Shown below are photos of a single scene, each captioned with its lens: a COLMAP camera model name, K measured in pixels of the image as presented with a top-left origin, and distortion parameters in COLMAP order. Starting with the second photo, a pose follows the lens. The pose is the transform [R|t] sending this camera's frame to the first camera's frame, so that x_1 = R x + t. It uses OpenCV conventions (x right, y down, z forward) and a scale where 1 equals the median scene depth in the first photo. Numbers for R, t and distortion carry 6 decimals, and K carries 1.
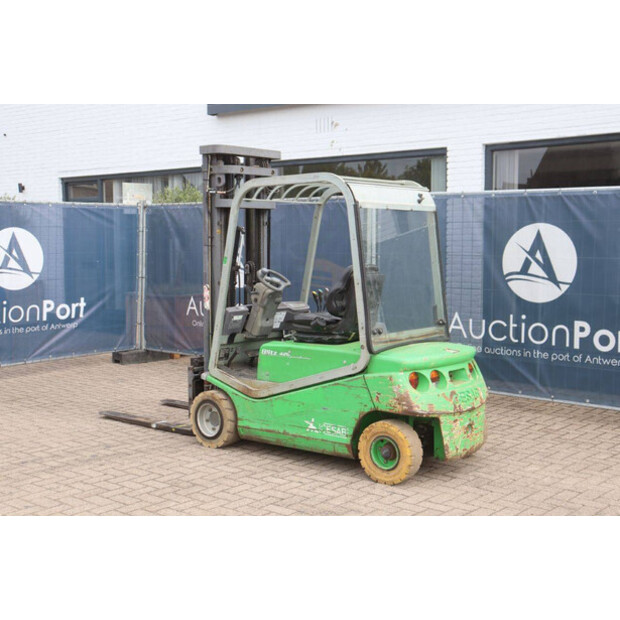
lens RADIAL K [[912.5, 0, 311.5], [0, 912.5, 305.4], [0, 0, 1]] dist [0.083415, 0.000000]
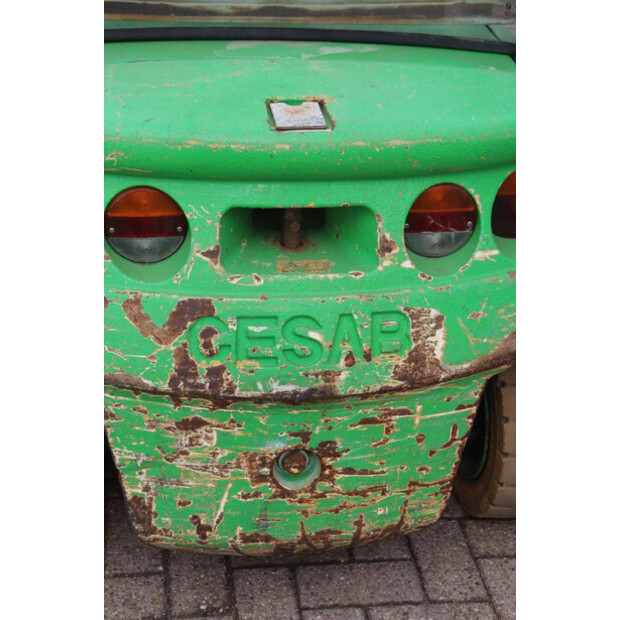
lens RADIAL K [[1153.2, 0, 303.6], [0, 1153.2, 312.5], [0, 0, 1]] dist [0.220502, 0.000000]
pose [[0.729036, 0.342980, -0.592344, 0.331991], [-0.097482, 0.908604, 0.406124, -0.018762], [0.677498, -0.238336, 0.695839, 0.807767]]
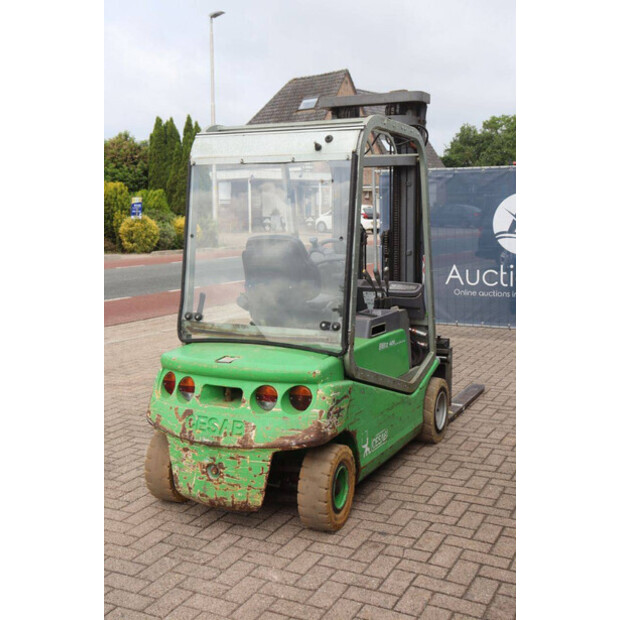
lens RADIAL K [[786.4, 0, 284.1], [0, 786.4, 310.6], [0, 0, 1]] dist [0.024115, 0.000000]
pose [[0.197675, 0.128571, -0.971800, 0.762478], [-0.067623, 0.990788, 0.117328, -0.064394], [0.977932, 0.042523, 0.204548, 0.923067]]
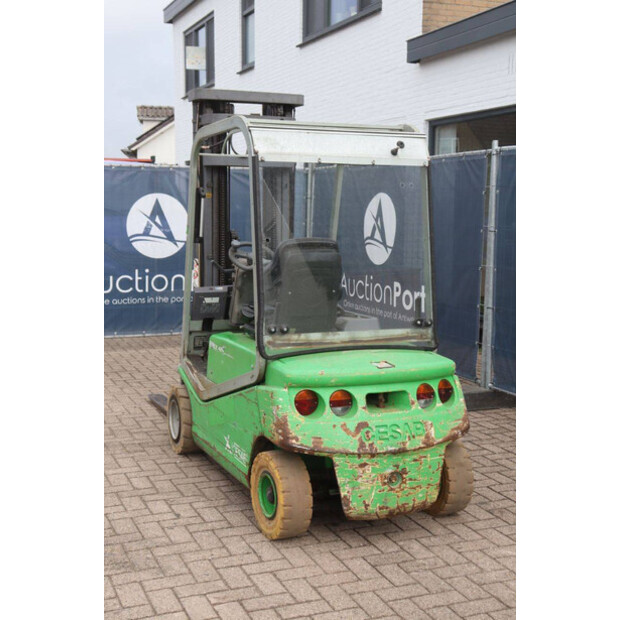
lens RADIAL K [[914.8, 0, 290.1], [0, 914.8, 311.7], [0, 0, 1]] dist [0.106757, 0.000000]
pose [[0.876510, 0.063390, -0.477191, 0.427333], [-0.045573, 0.997767, 0.048835, -0.022495], [0.479221, -0.021057, 0.877442, 0.350888]]
